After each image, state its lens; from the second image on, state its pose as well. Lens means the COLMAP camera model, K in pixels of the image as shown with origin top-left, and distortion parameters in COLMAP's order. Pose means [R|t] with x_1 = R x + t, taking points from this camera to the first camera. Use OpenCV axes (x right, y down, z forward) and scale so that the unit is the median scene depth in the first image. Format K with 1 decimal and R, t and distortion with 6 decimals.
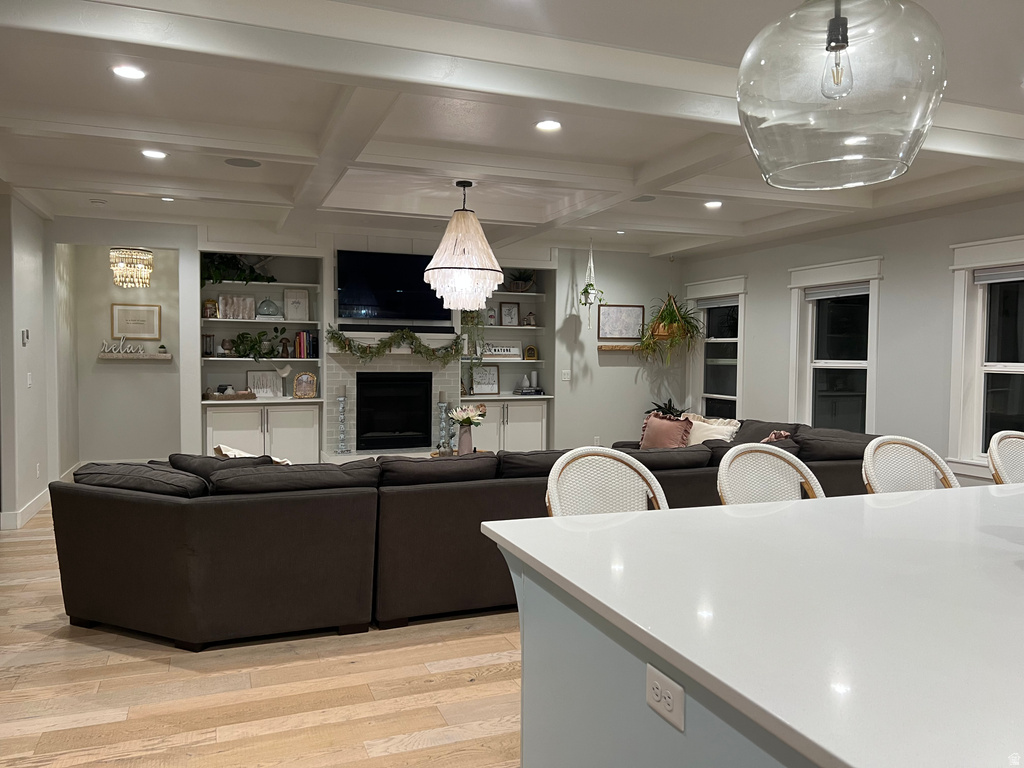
lens RADIAL K [[765.3, 0, 513.3], [0, 765.3, 387.5], [0, 0, 1]] dist [0.063509, -0.080557]
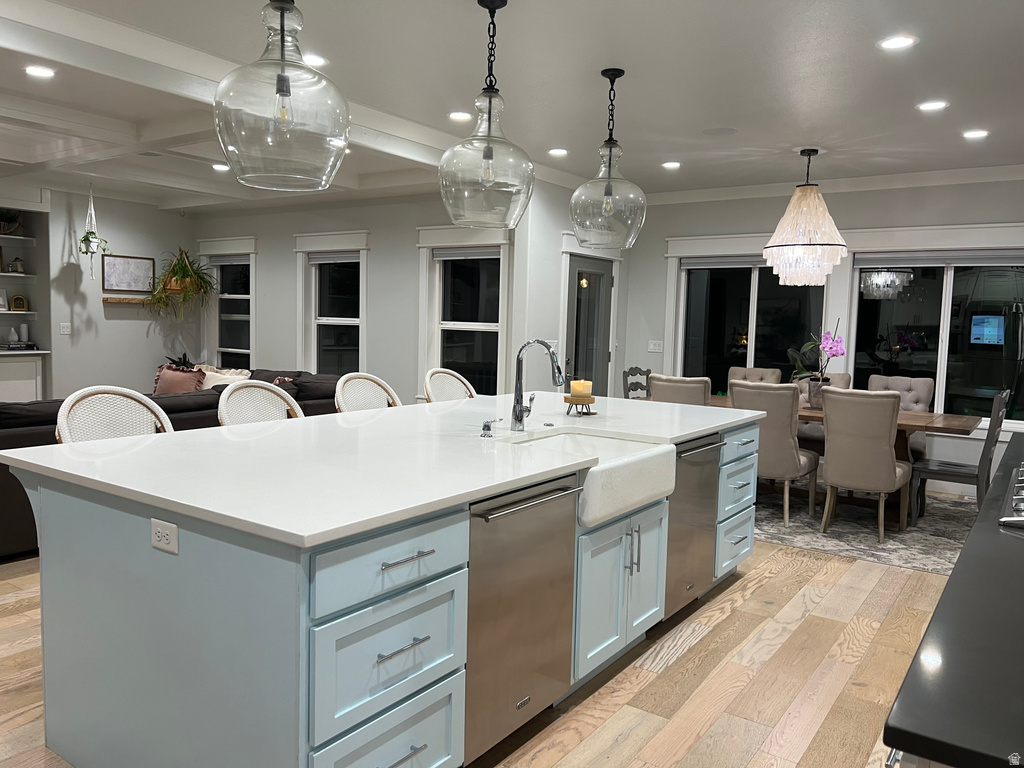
lens RADIAL K [[765.3, 0, 506.6], [0, 765.3, 384.7], [0, 0, 1]] dist [0.063509, -0.080557]
pose [[0.830753, -0.031084, 0.555773, -0.015931], [0.003233, 0.998692, 0.051022, 0.008954], [-0.556632, -0.040590, 0.829767, -0.127267]]
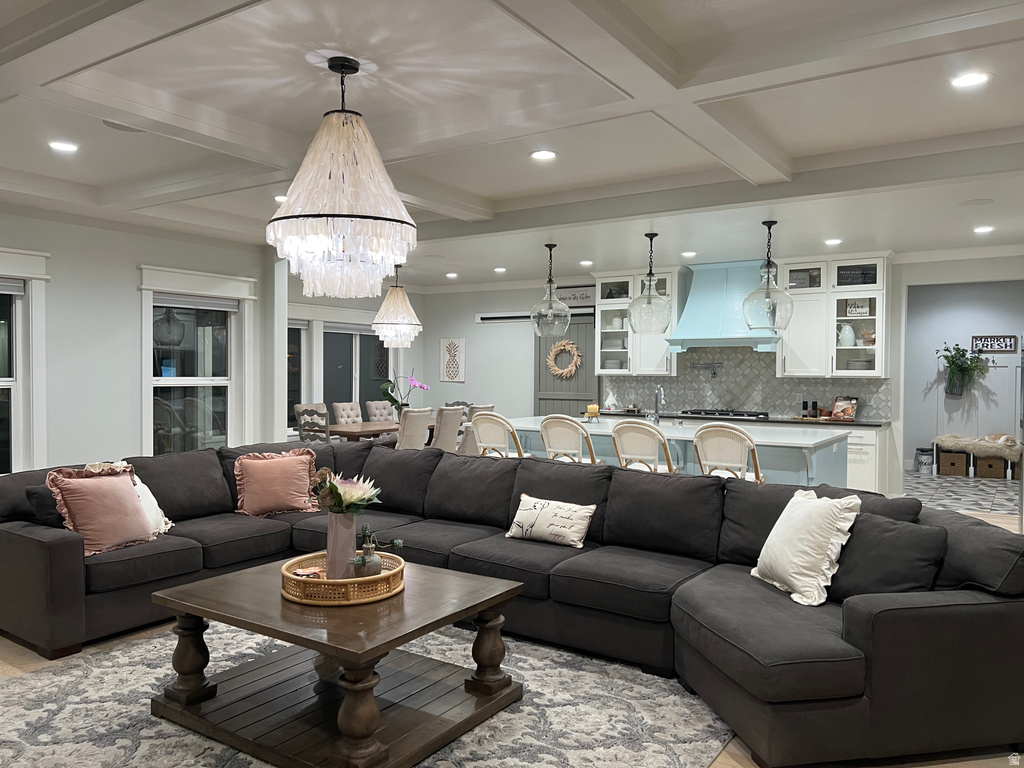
lens RADIAL K [[765.3, 0, 509.1], [0, 765.3, 384.9], [0, 0, 1]] dist [0.063509, -0.080557]
pose [[-0.580966, -0.025265, 0.813536, -0.588835], [0.023449, 0.998584, 0.047758, -0.063233], [-0.813590, 0.046822, -0.579550, 1.269585]]
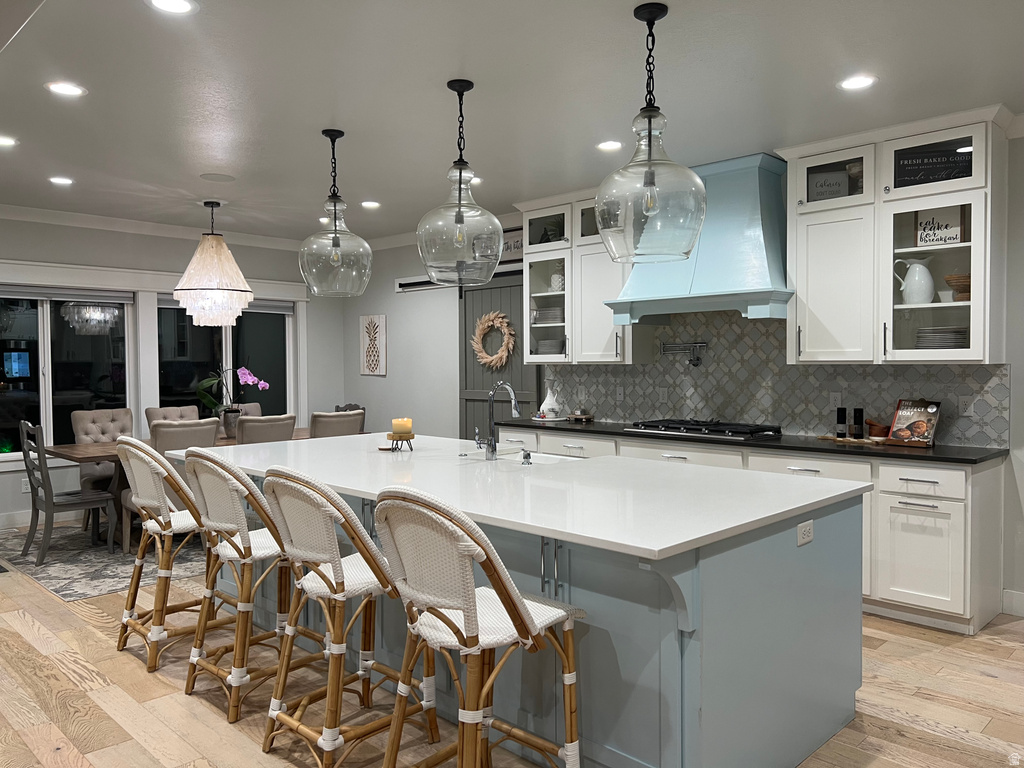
lens RADIAL K [[765.3, 0, 511.1], [0, 765.3, 379.0], [0, 0, 1]] dist [0.063509, -0.080557]
pose [[-0.411458, -0.024763, 0.911092, -0.302035], [0.039265, 0.998221, 0.044864, -0.026877], [-0.910582, 0.054234, -0.409754, 0.578534]]
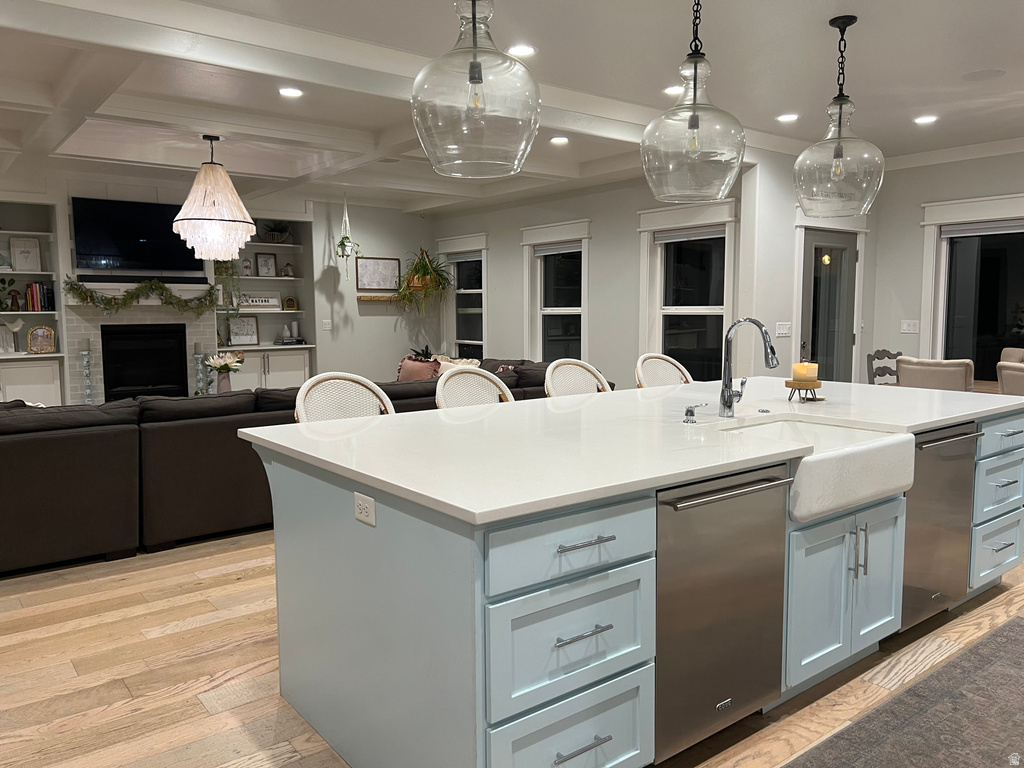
lens RADIAL K [[765.3, 0, 521.9], [0, 765.3, 383.7], [0, 0, 1]] dist [0.063509, -0.080557]
pose [[0.953470, -0.041792, 0.298577, 0.010182], [0.025407, 0.997961, 0.058549, 0.014221], [-0.300415, -0.048239, 0.952588, -0.126825]]
